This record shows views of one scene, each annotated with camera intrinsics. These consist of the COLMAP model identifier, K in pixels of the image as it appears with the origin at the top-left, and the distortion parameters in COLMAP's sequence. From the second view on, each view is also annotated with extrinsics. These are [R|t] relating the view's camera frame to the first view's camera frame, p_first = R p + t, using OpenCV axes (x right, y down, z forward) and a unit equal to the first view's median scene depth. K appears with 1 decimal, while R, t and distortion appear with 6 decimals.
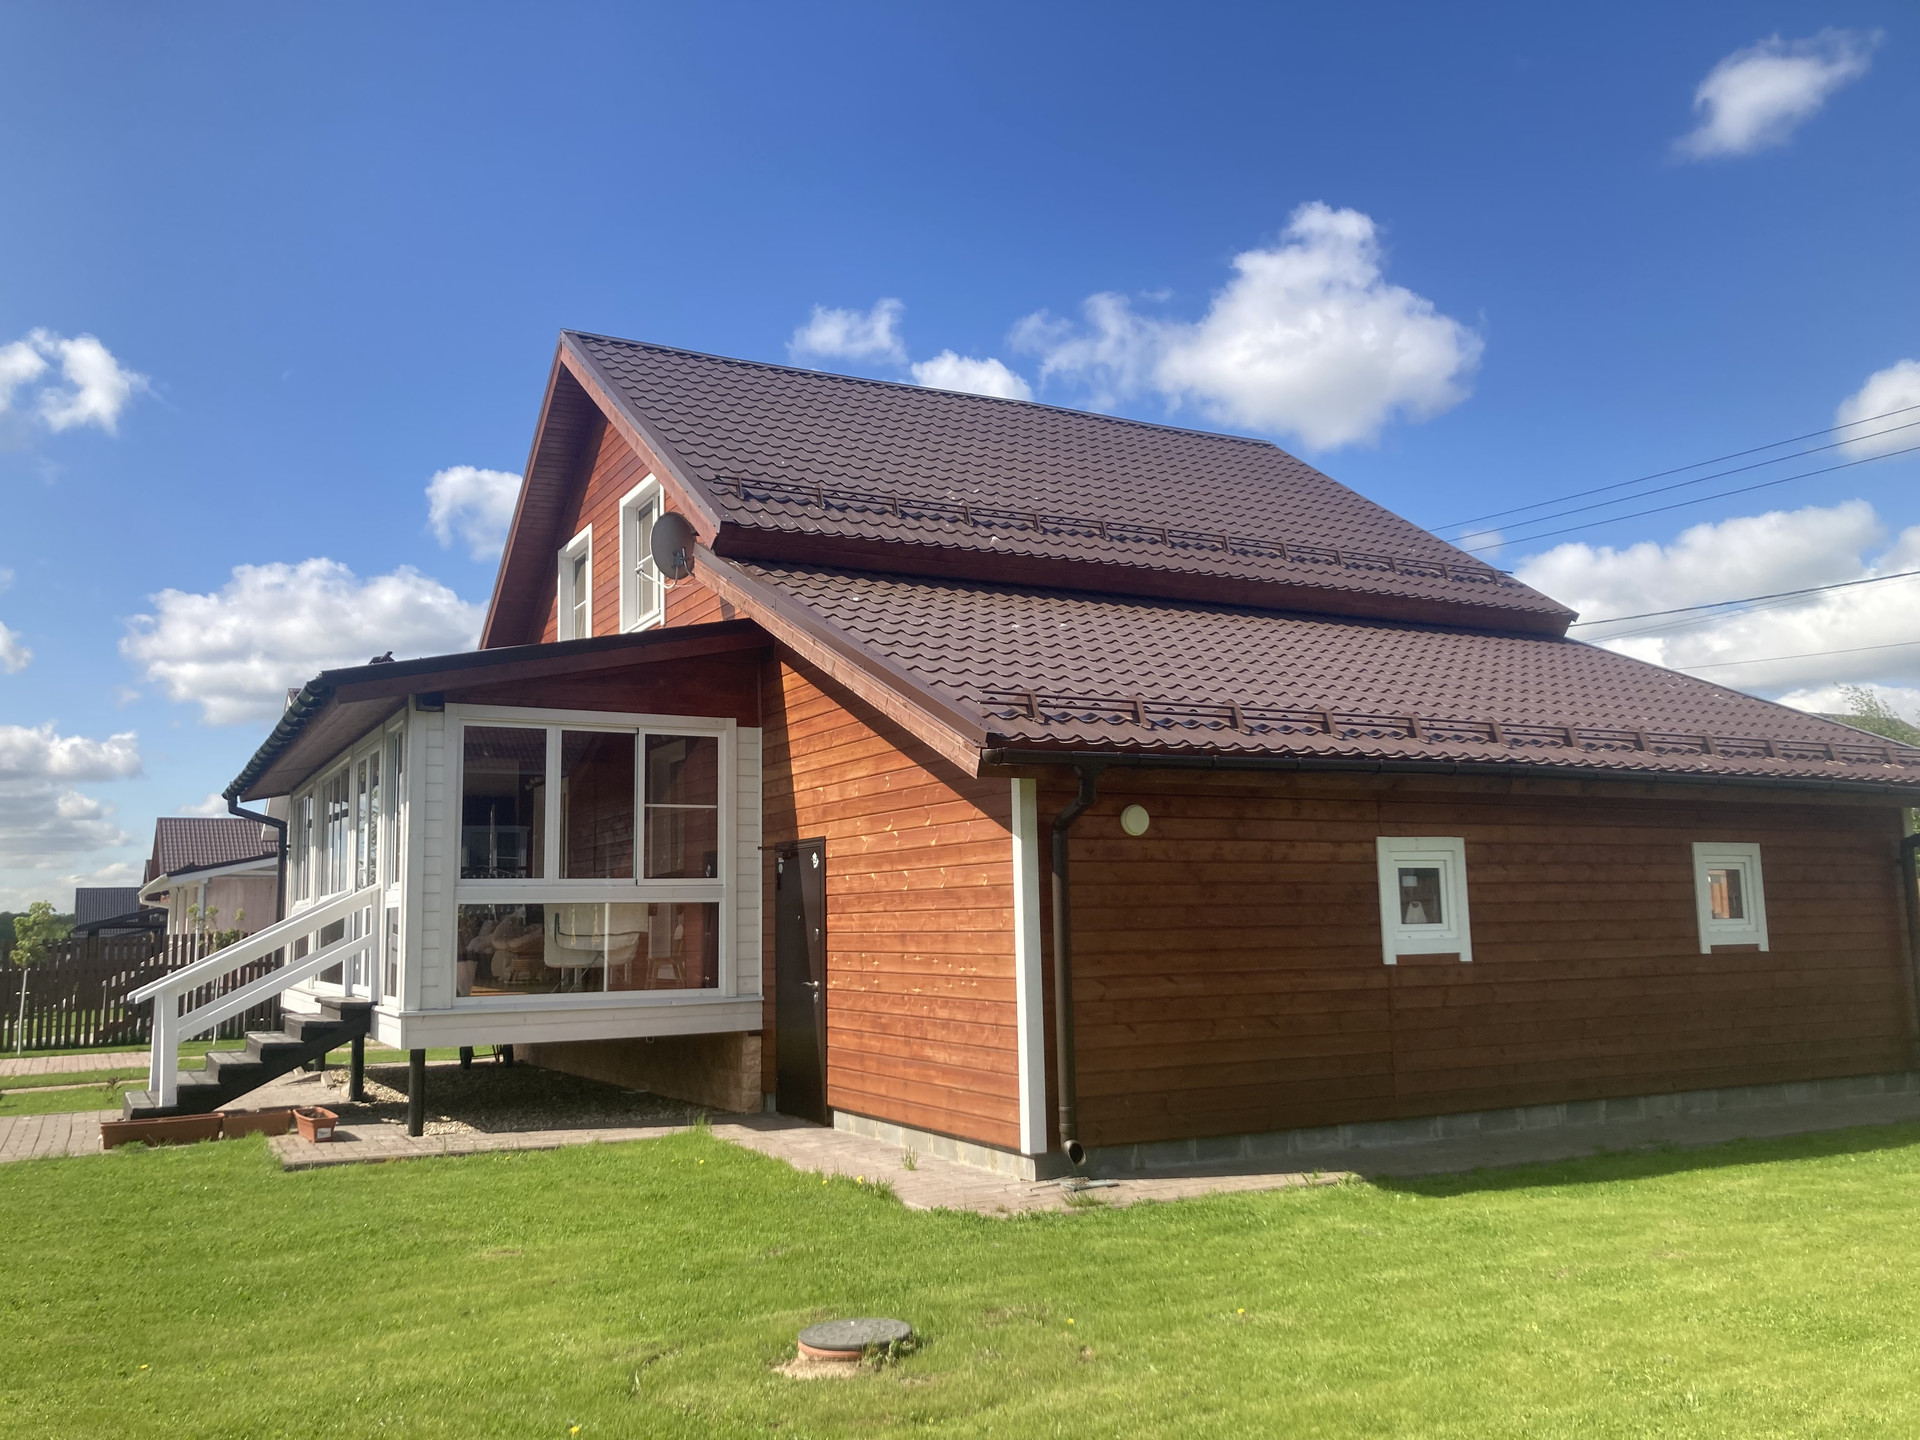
lens RADIAL K [[1561.3, 0, 962.5], [0, 1561.3, 677.7], [0, 0, 1]] dist [0.023452, 0.001858]
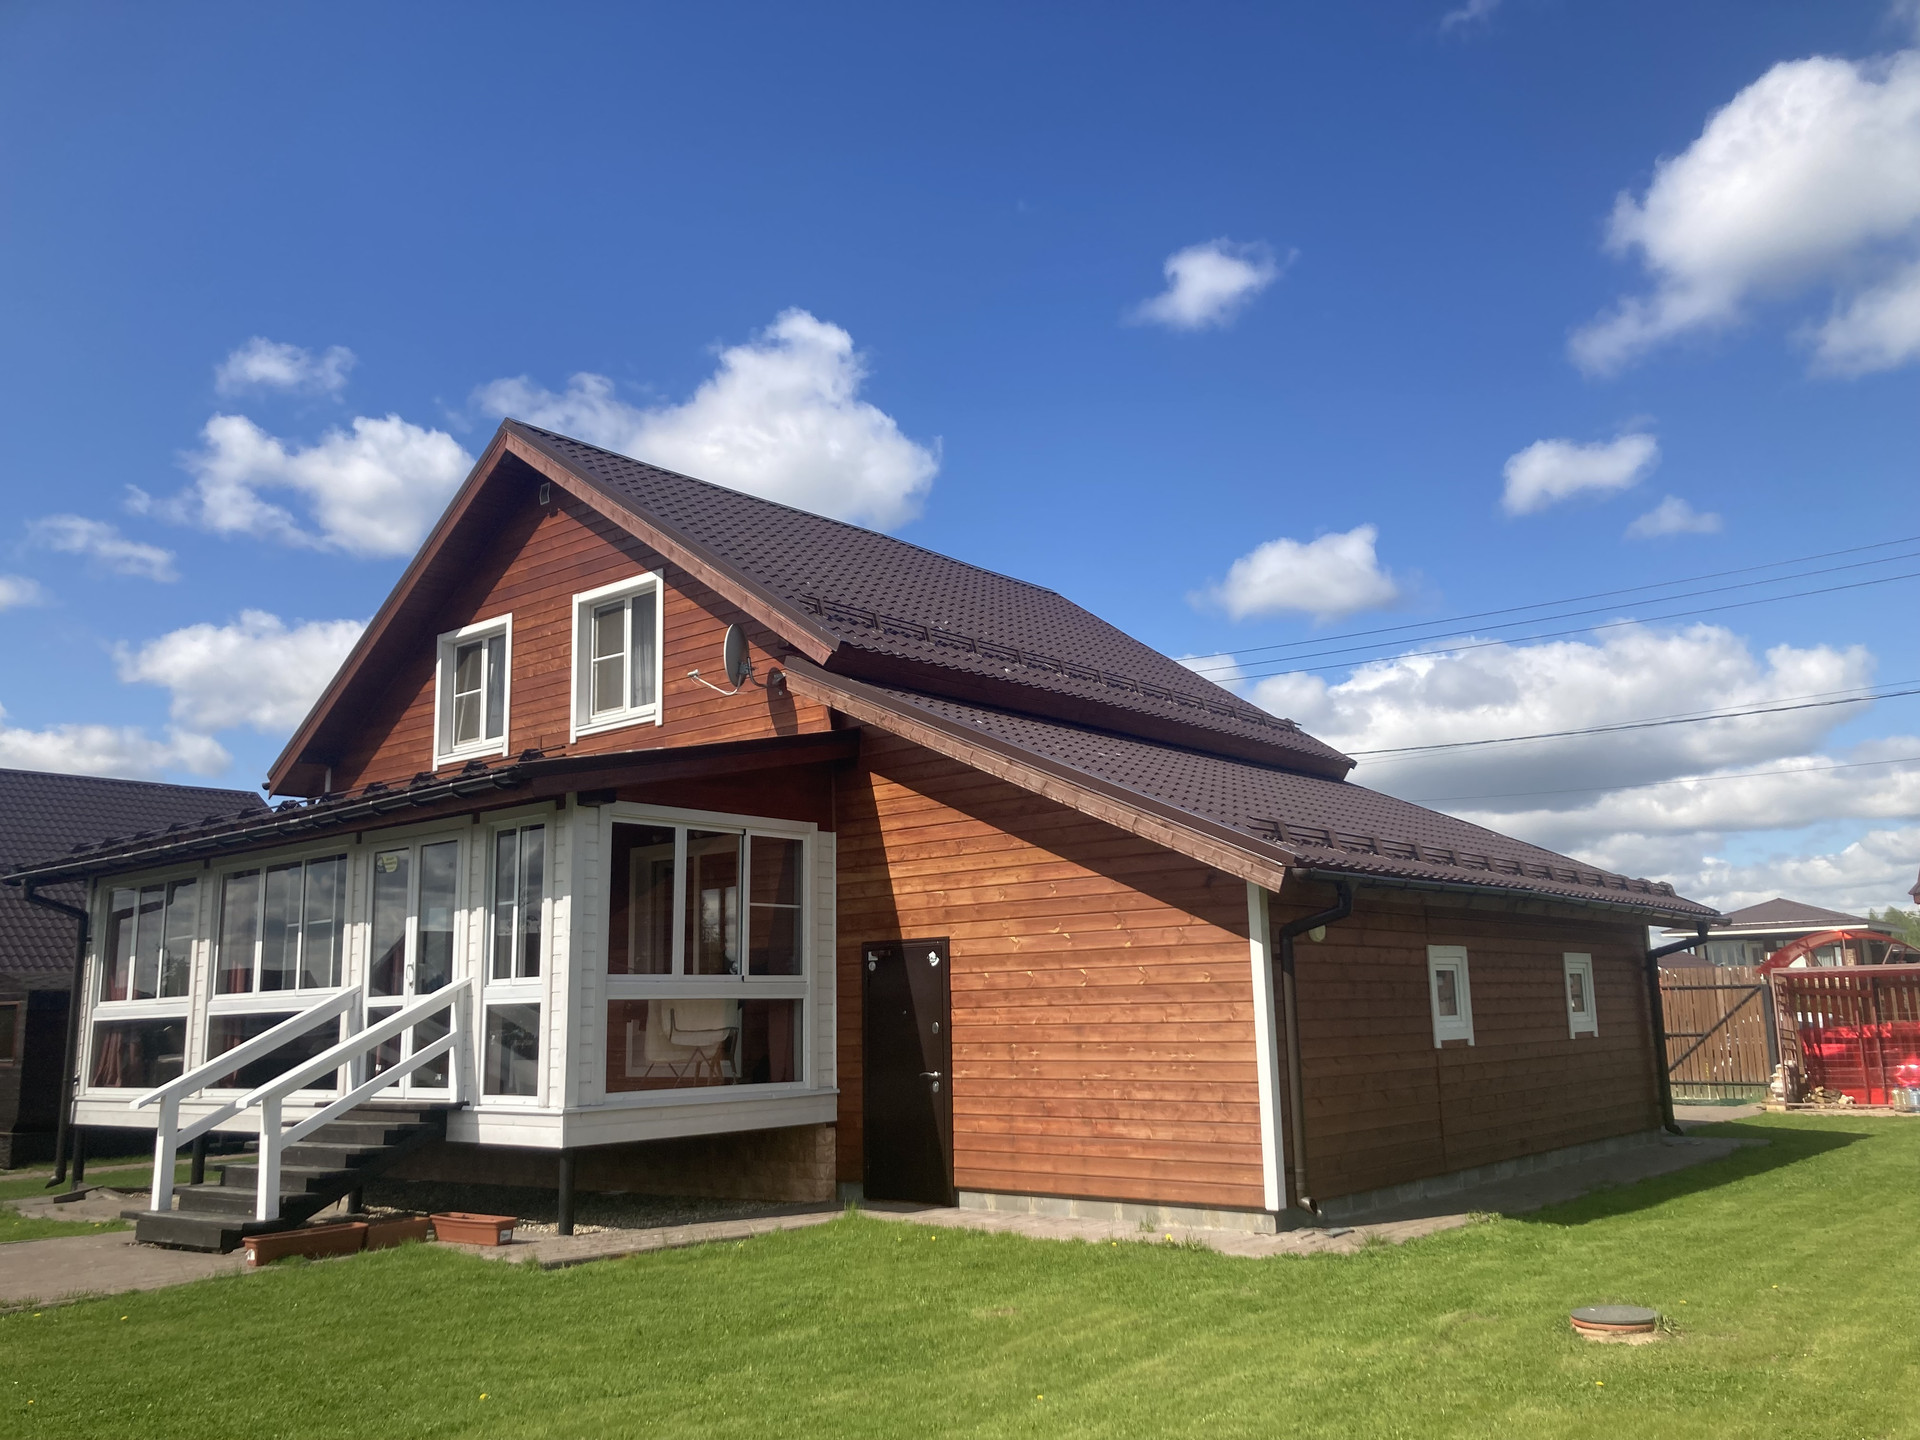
lens RADIAL K [[1596.4, 0, 984.6], [0, 1596.4, 698.0], [0, 0, 1]] dist [0.042355, 0.006161]
pose [[0.927909, 0.068488, 0.366463, -0.492940], [-0.051358, 0.997092, -0.056303, -0.003257], [-0.369253, 0.033423, 0.928728, -0.051006]]
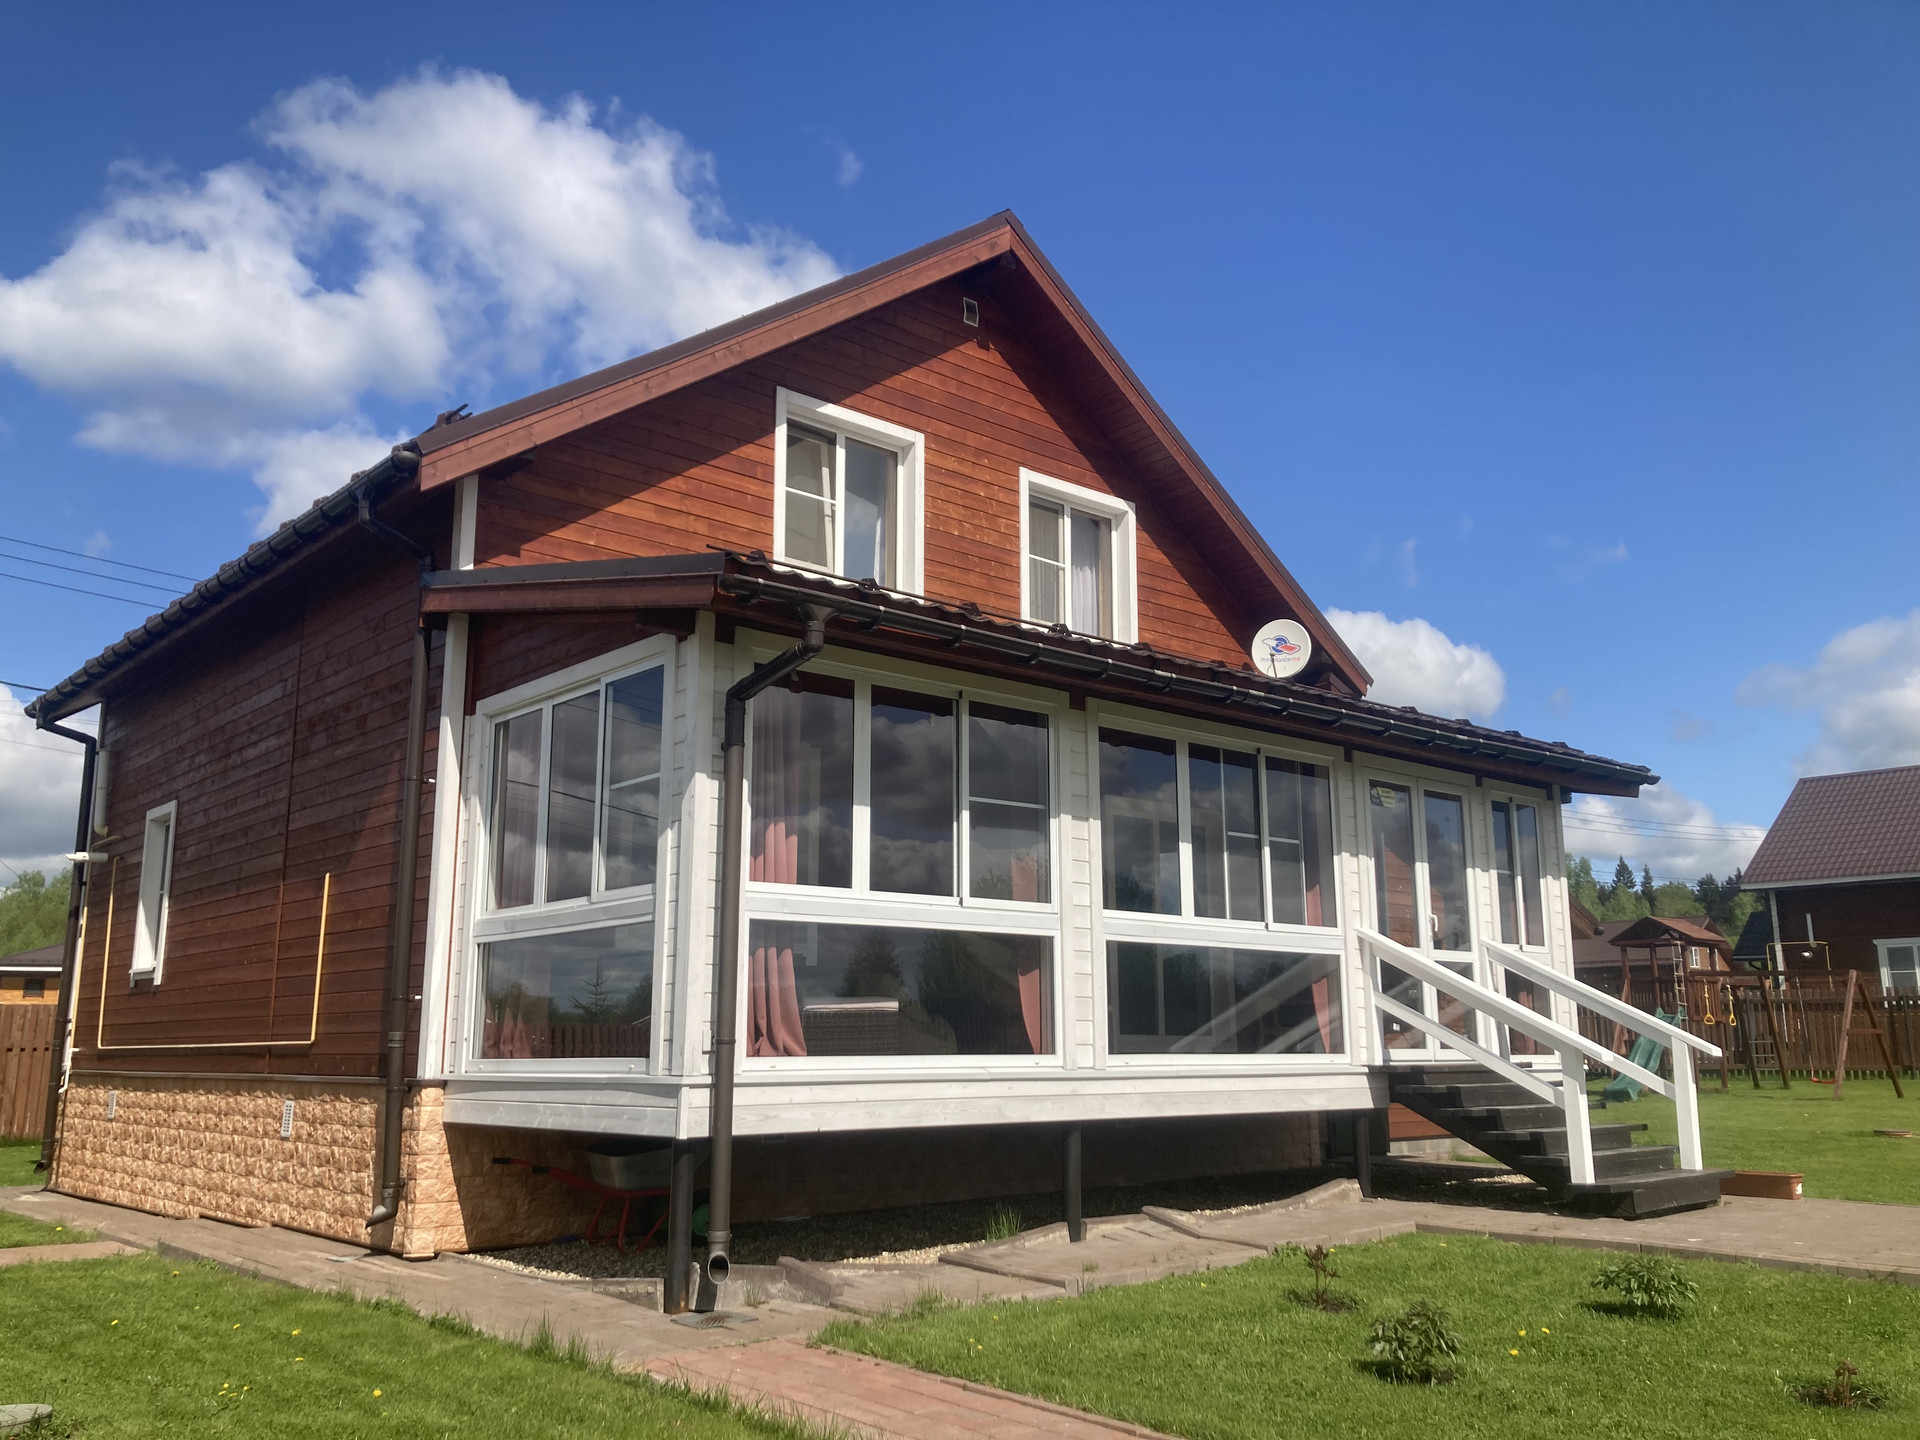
lens RADIAL K [[1574.3, 0, 933.6], [0, 1574.3, 726.7], [0, 0, 1]] dist [0.004645, -0.001309]
pose [[-0.219318, 0.215318, 0.951598, -1.369753], [-0.146408, 0.957037, -0.250291, 0.327226], [-0.964606, -0.194215, -0.178371, 1.679800]]
